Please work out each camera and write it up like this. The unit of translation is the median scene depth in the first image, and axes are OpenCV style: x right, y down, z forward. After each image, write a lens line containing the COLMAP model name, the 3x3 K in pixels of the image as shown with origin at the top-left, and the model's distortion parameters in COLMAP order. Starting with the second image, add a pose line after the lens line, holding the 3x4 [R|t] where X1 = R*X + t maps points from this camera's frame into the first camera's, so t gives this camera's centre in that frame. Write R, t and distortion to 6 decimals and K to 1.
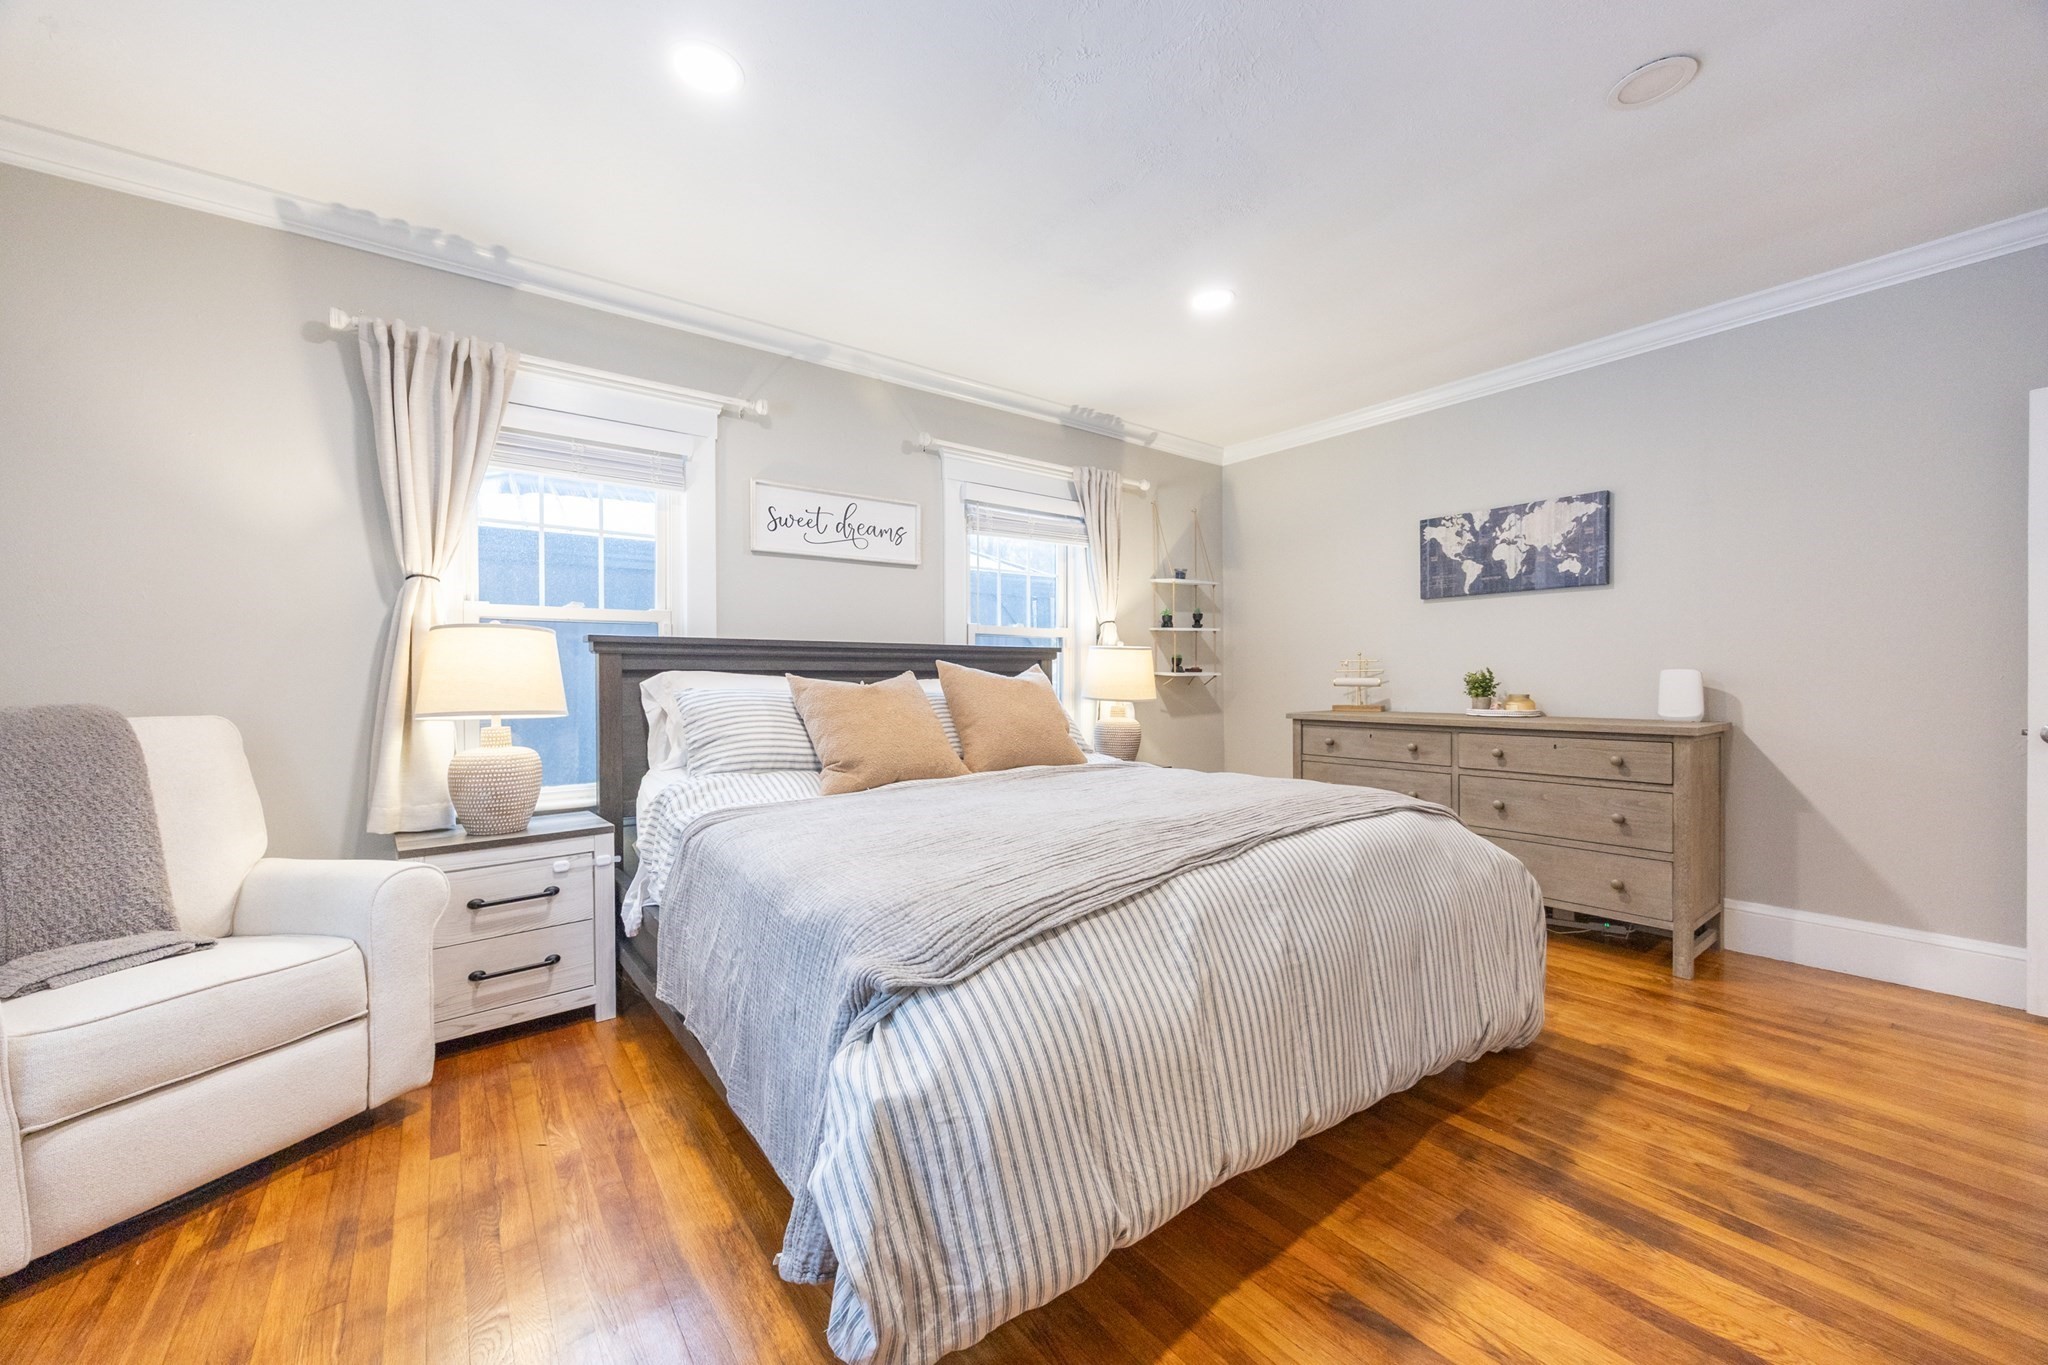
lens RADIAL K [[785.8, 0, 1024.3], [0, 785.8, 685.2], [0, 0, 1]] dist [-0.005759, 0.000063]
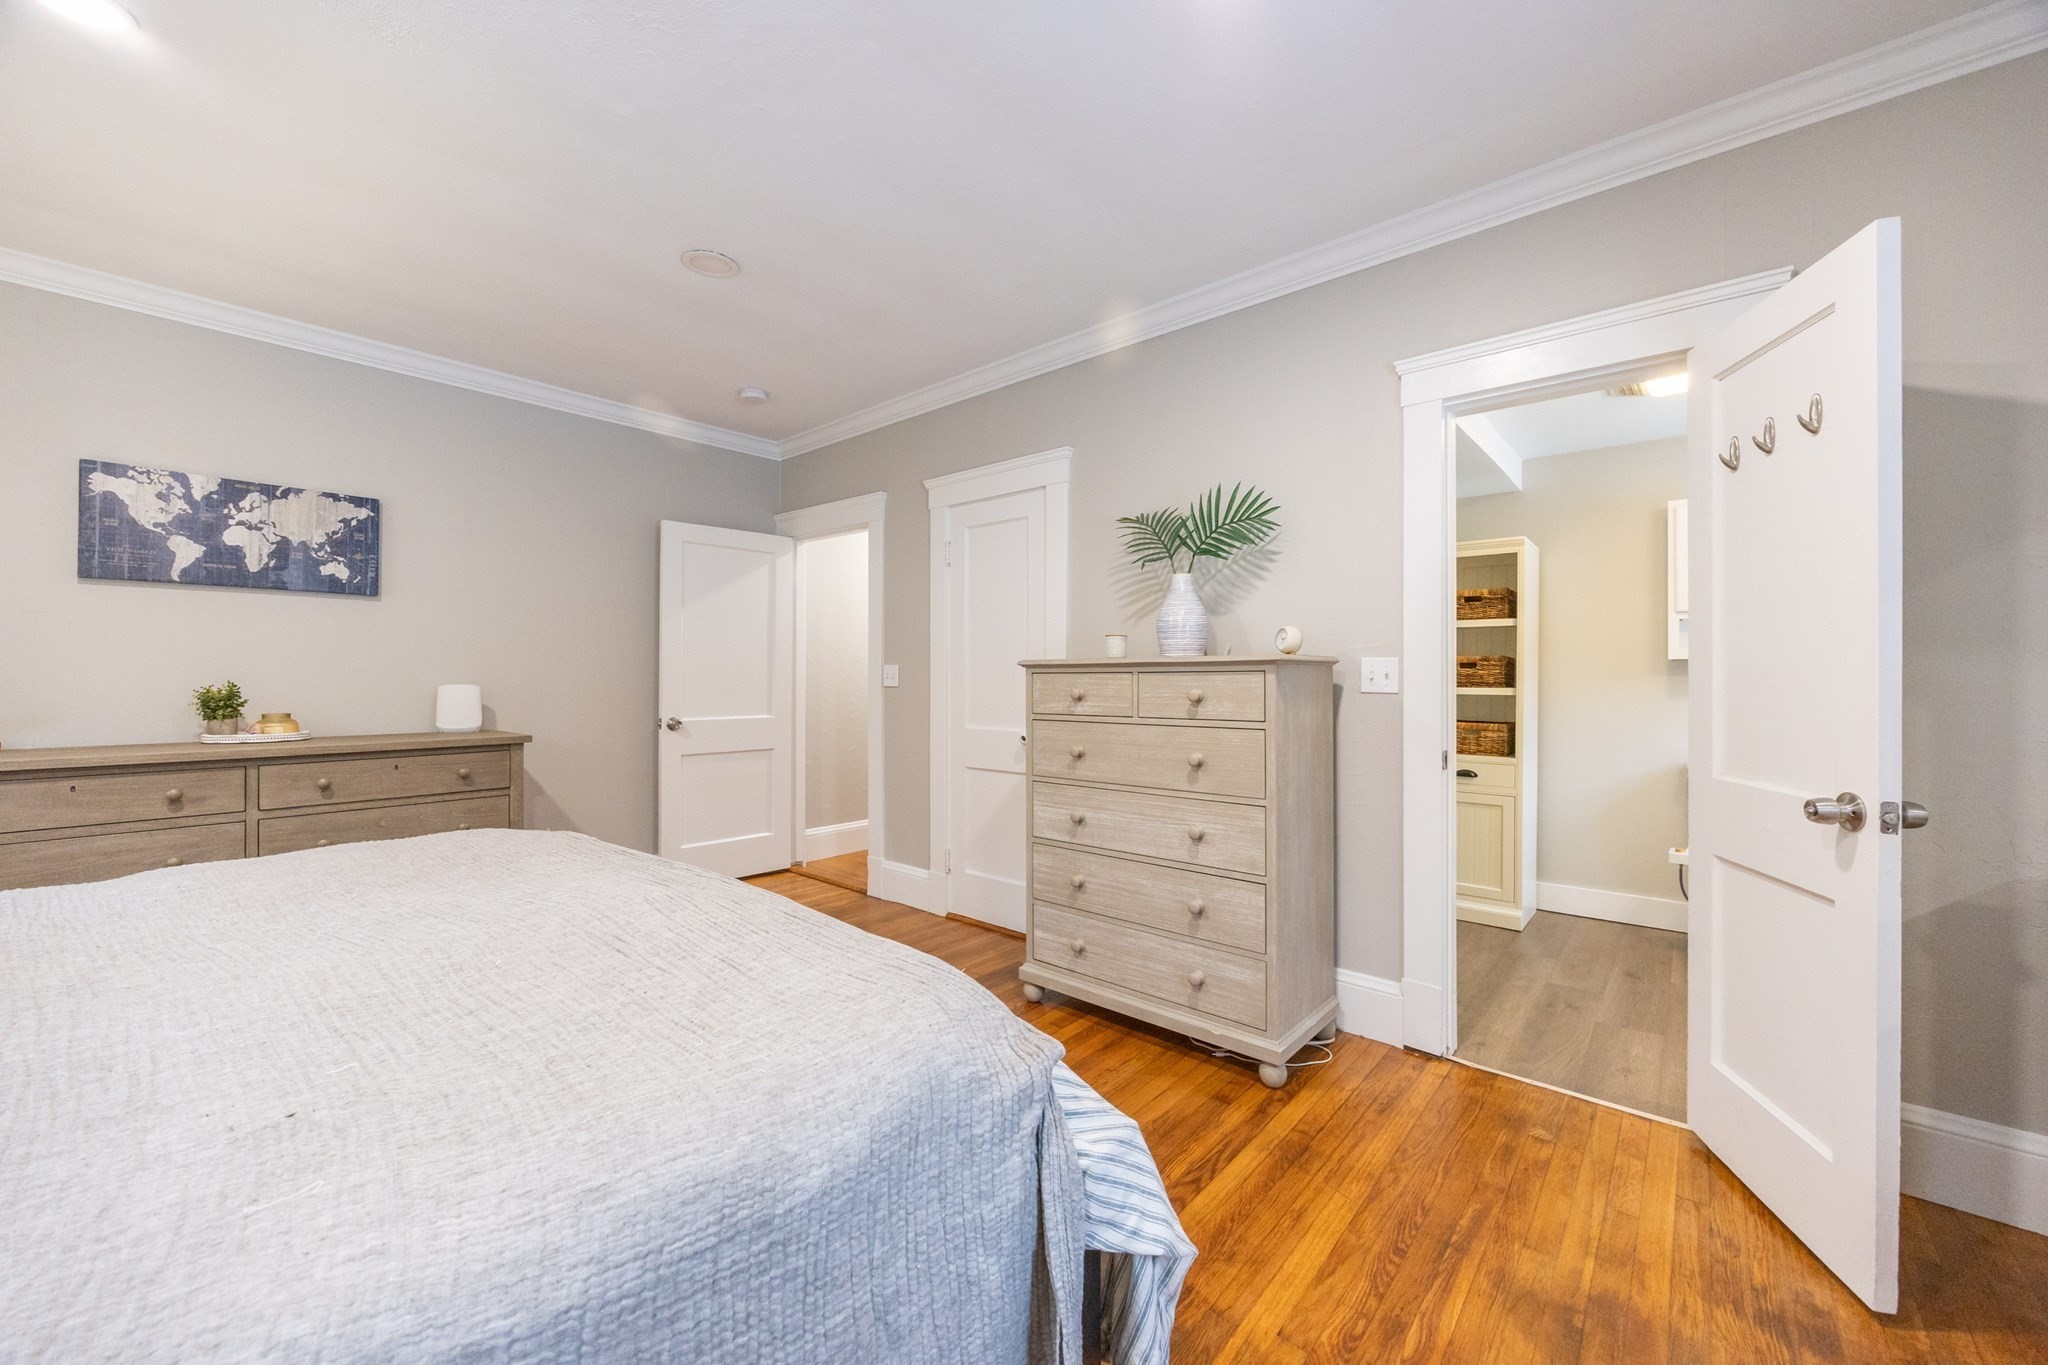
lens RADIAL K [[785.8, 0, 1028.6], [0, 785.8, 680.9], [0, 0, 1]] dist [-0.005759, 0.000063]
pose [[-0.211453, -0.002587, 0.977385, -0.344053], [0.002882, 0.999991, 0.003270, -0.023157], [-0.977384, 0.003508, -0.211444, 0.388495]]
